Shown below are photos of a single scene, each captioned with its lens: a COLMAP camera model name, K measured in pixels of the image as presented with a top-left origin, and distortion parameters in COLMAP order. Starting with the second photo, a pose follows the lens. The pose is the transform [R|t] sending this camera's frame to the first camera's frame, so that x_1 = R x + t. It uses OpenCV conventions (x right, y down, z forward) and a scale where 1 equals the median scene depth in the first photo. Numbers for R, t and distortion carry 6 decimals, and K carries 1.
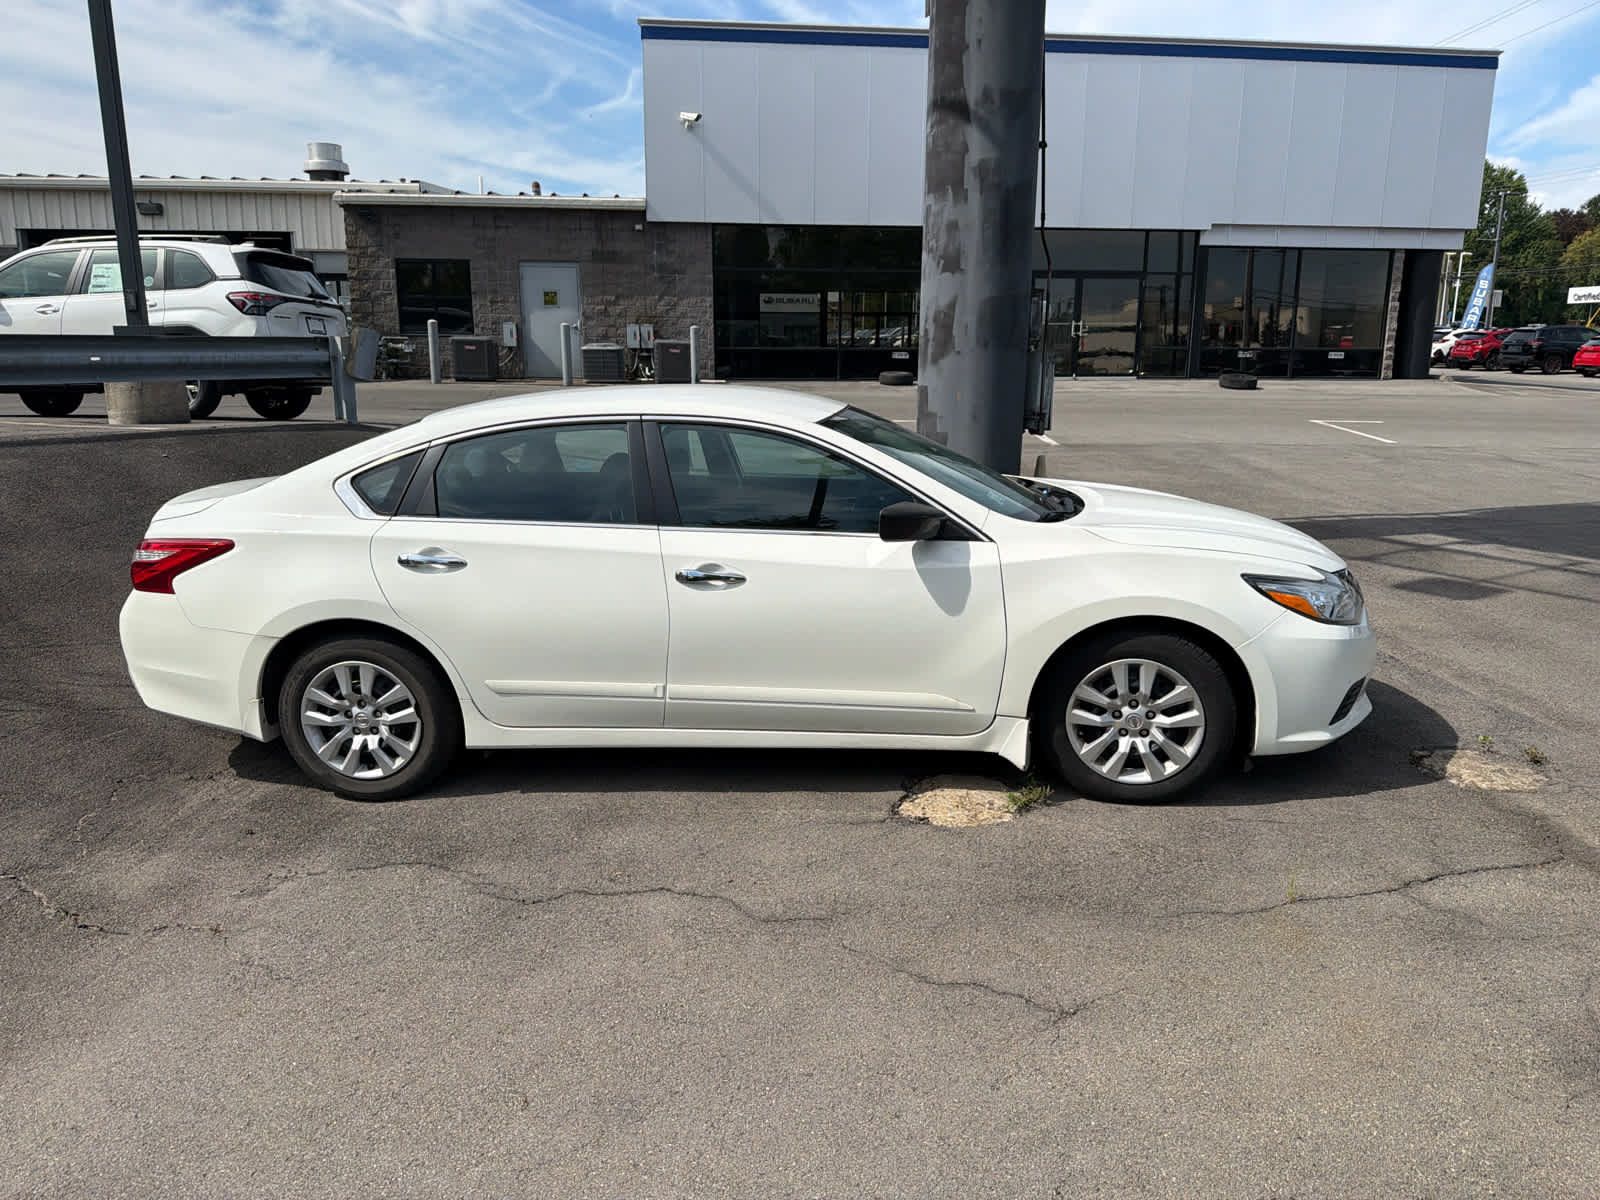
lens RADIAL K [[1135.5, 0, 800.8], [0, 1135.5, 606.3], [0, 0, 1]] dist [0.028594, -0.040507]
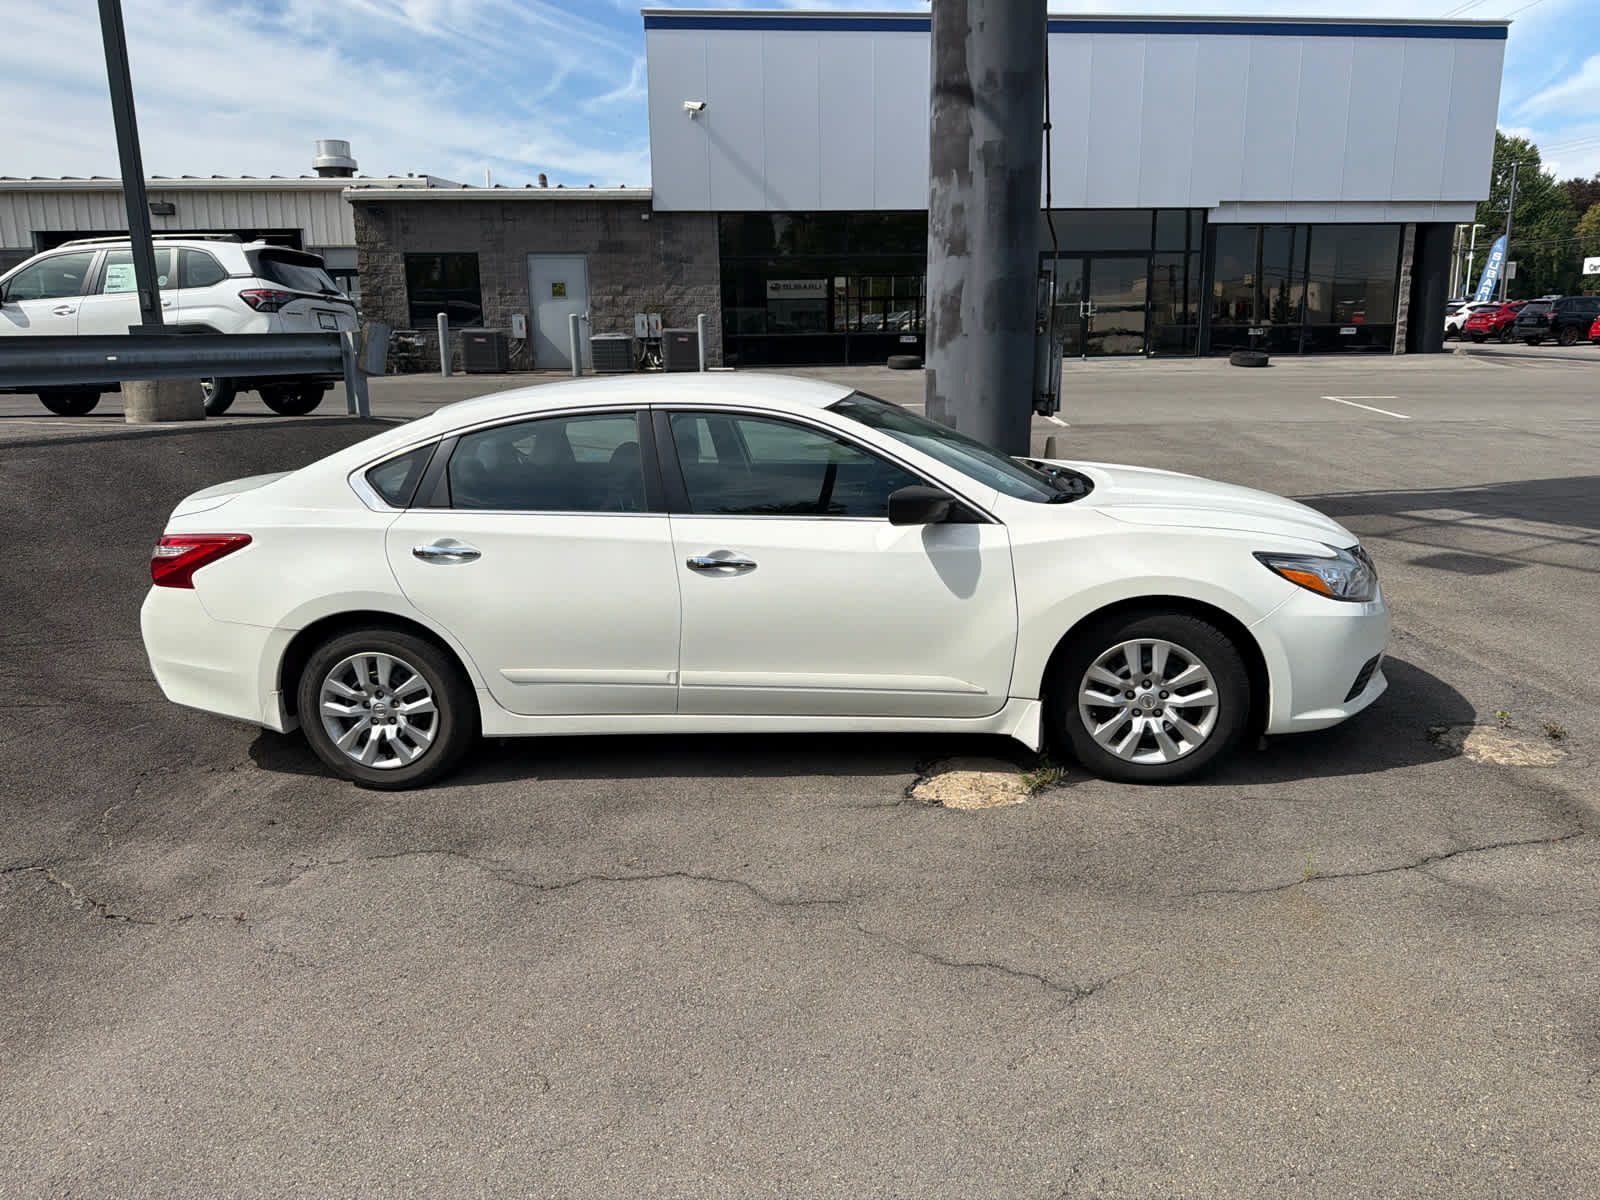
lens RADIAL K [[1135.5, 0, 792.1], [0, 1135.5, 592.2], [0, 0, 1]] dist [0.028594, -0.040507]
pose [[0.999722, -0.015351, -0.017892, 0.000654], [0.015347, 0.999882, -0.000346, 0.000844], [0.017896, 0.000072, 0.999840, -0.004603]]
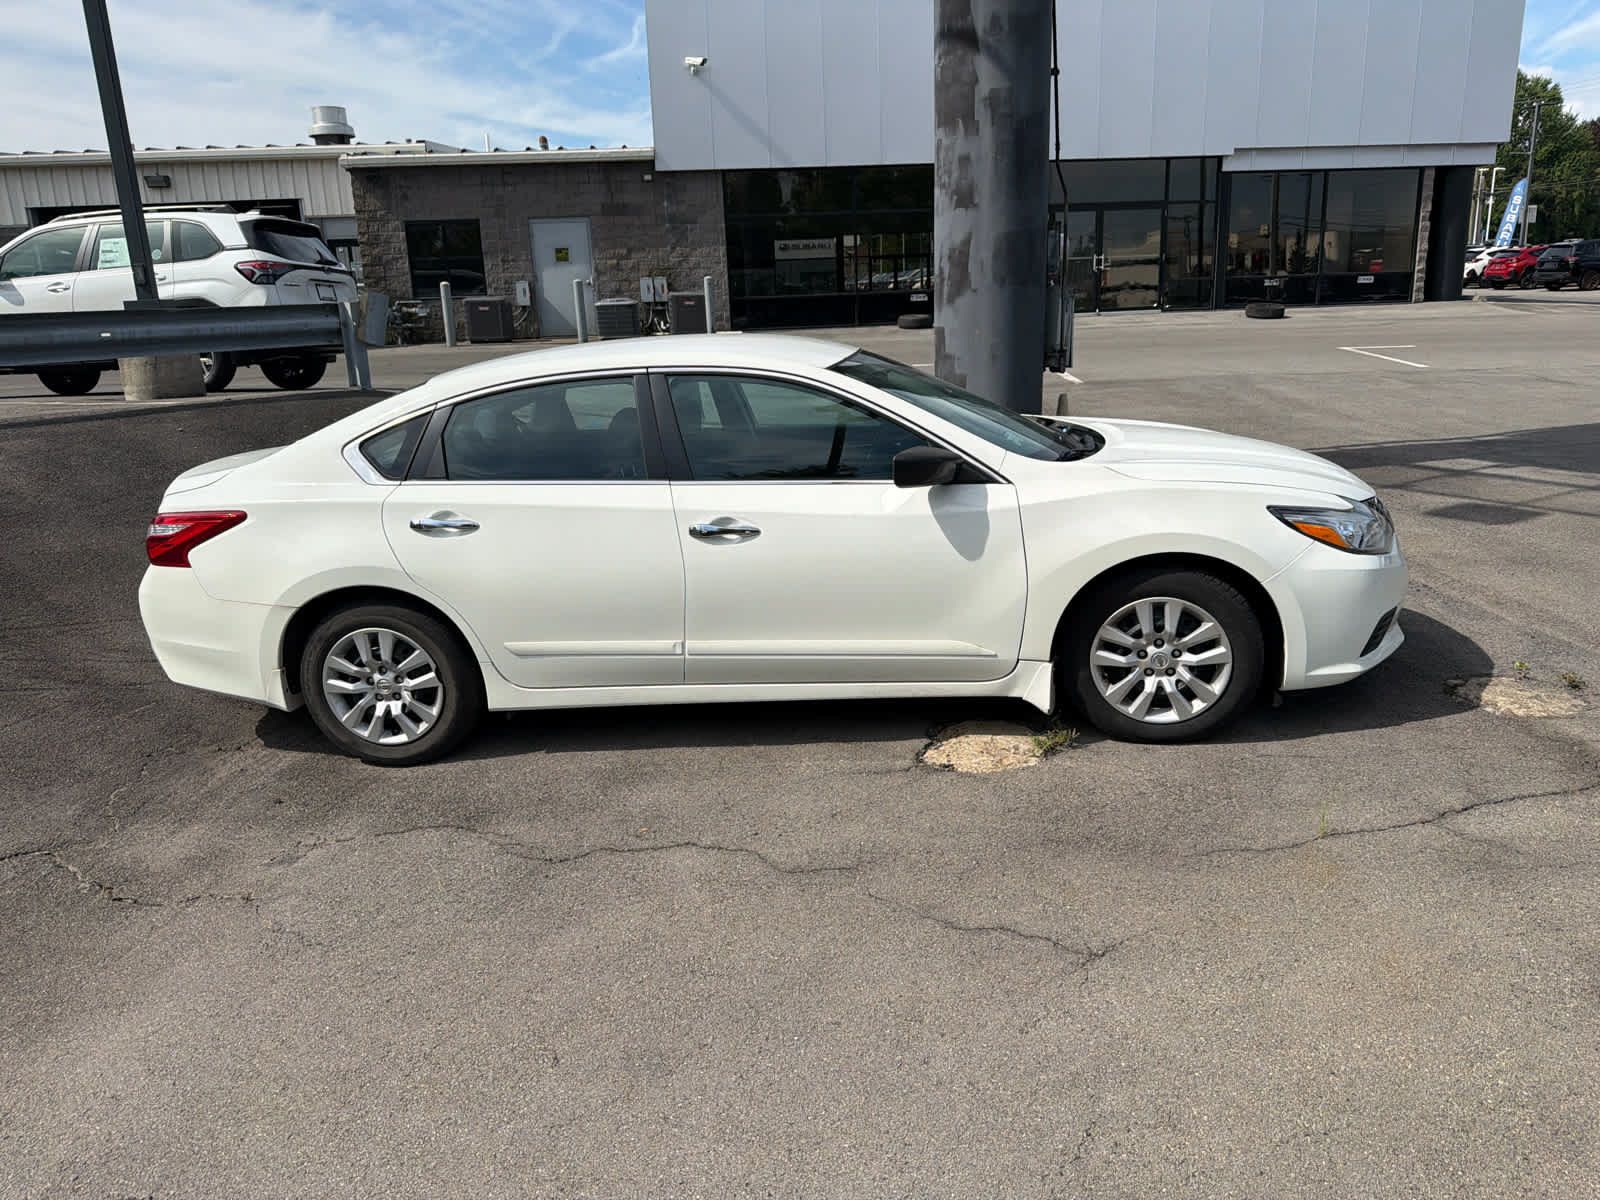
lens RADIAL K [[1135.5, 0, 805.4], [0, 1135.5, 610.6], [0, 0, 1]] dist [0.028594, -0.040507]
pose [[0.999089, -0.036487, -0.022147, 0.009116], [0.037475, 0.998240, 0.045964, 0.001248], [0.020431, -0.046752, 0.998698, 0.011095]]
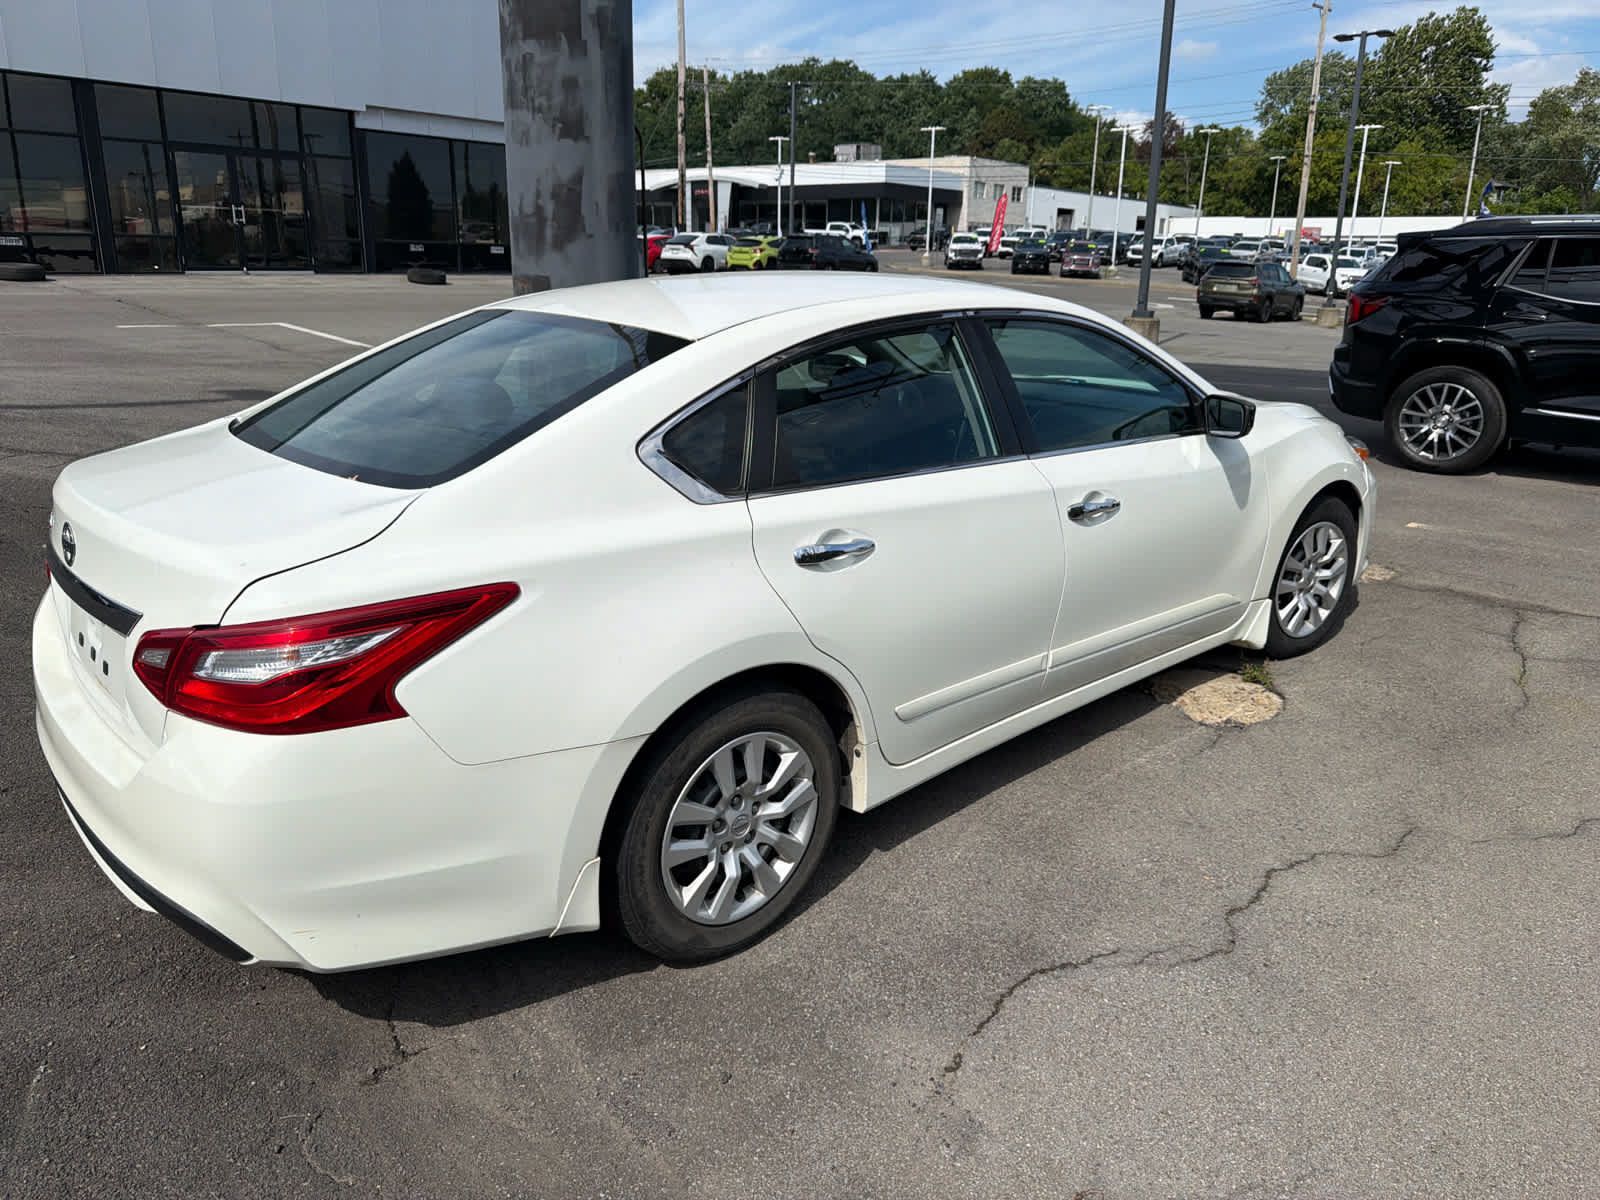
lens RADIAL K [[1135.5, 0, 792.8], [0, 1135.5, 591.6], [0, 0, 1]] dist [0.028594, -0.040507]
pose [[0.680776, -0.200585, 0.704493, -0.749660], [0.148477, 0.979598, 0.135435, -0.100576], [-0.717286, 0.012400, 0.696669, 0.537137]]
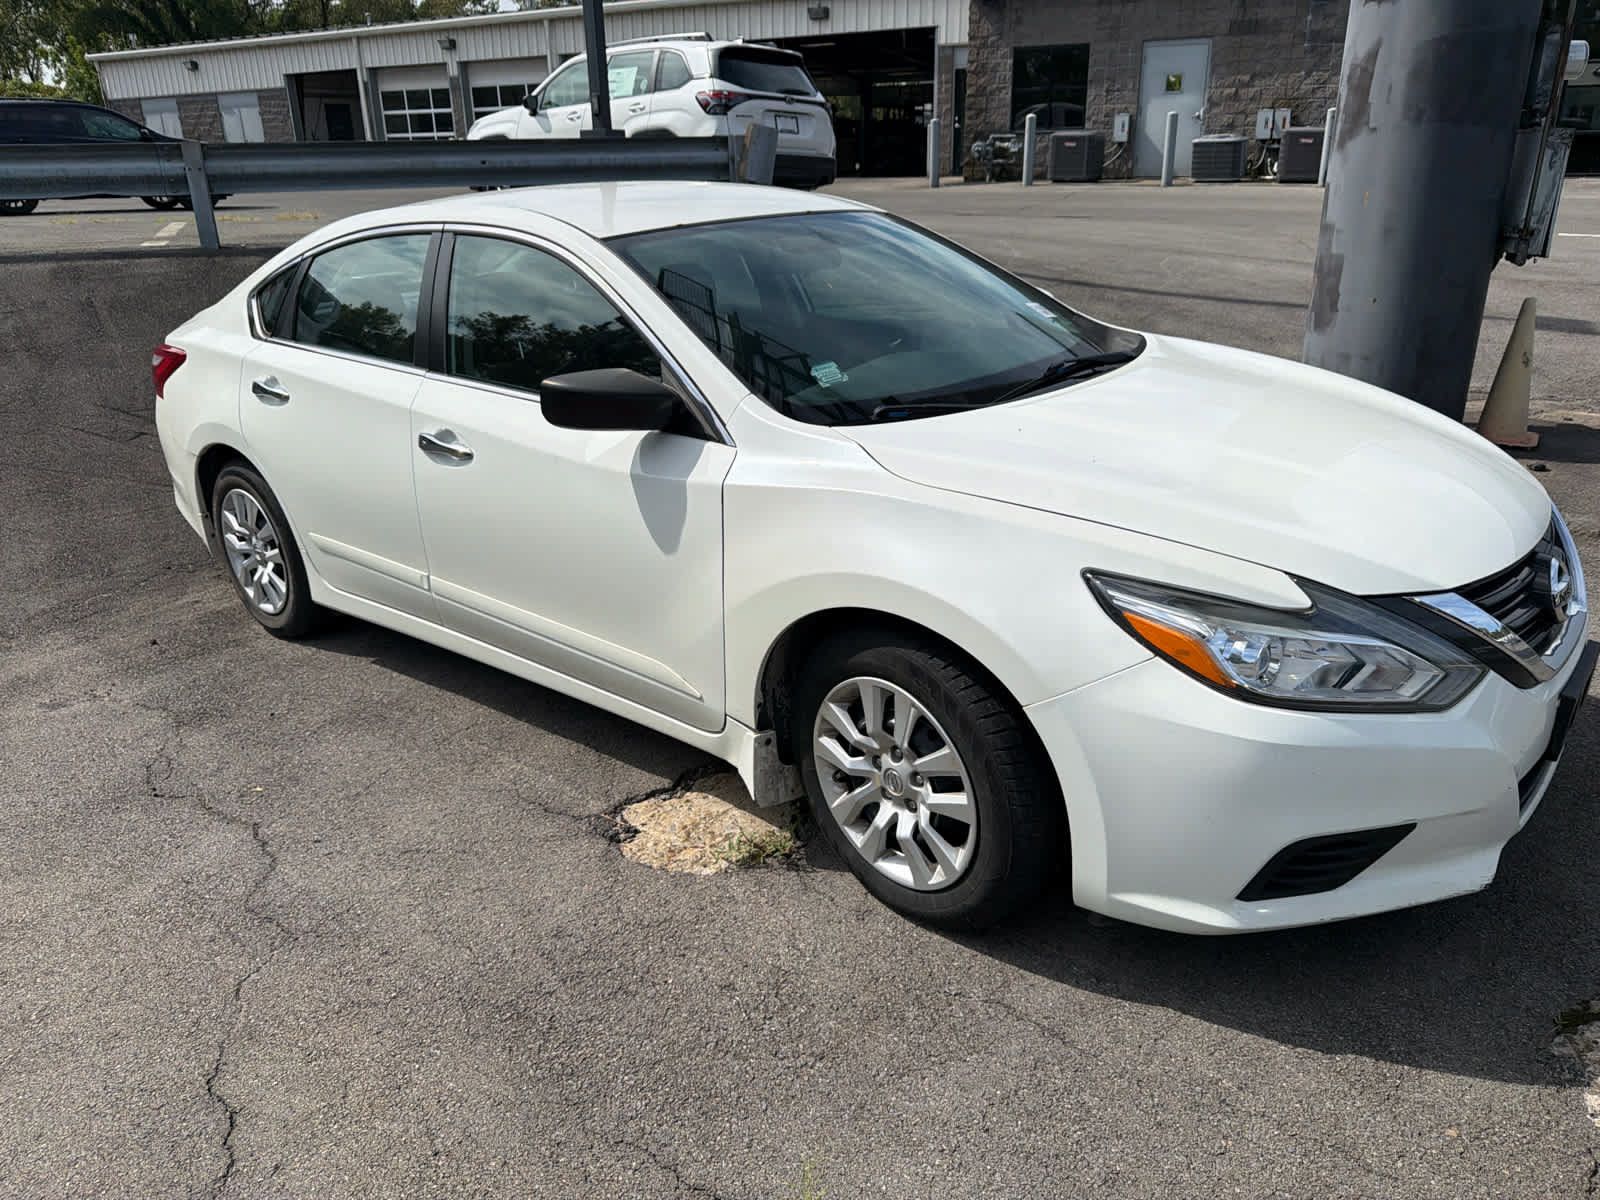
lens RADIAL K [[1135.5, 0, 813.4], [0, 1135.5, 590.9], [0, 0, 1]] dist [0.028594, -0.040507]
pose [[0.819657, 0.188154, -0.541073, 0.506371], [-0.105991, 0.978025, 0.179538, -0.087009], [0.562964, -0.089811, 0.821587, 0.460904]]
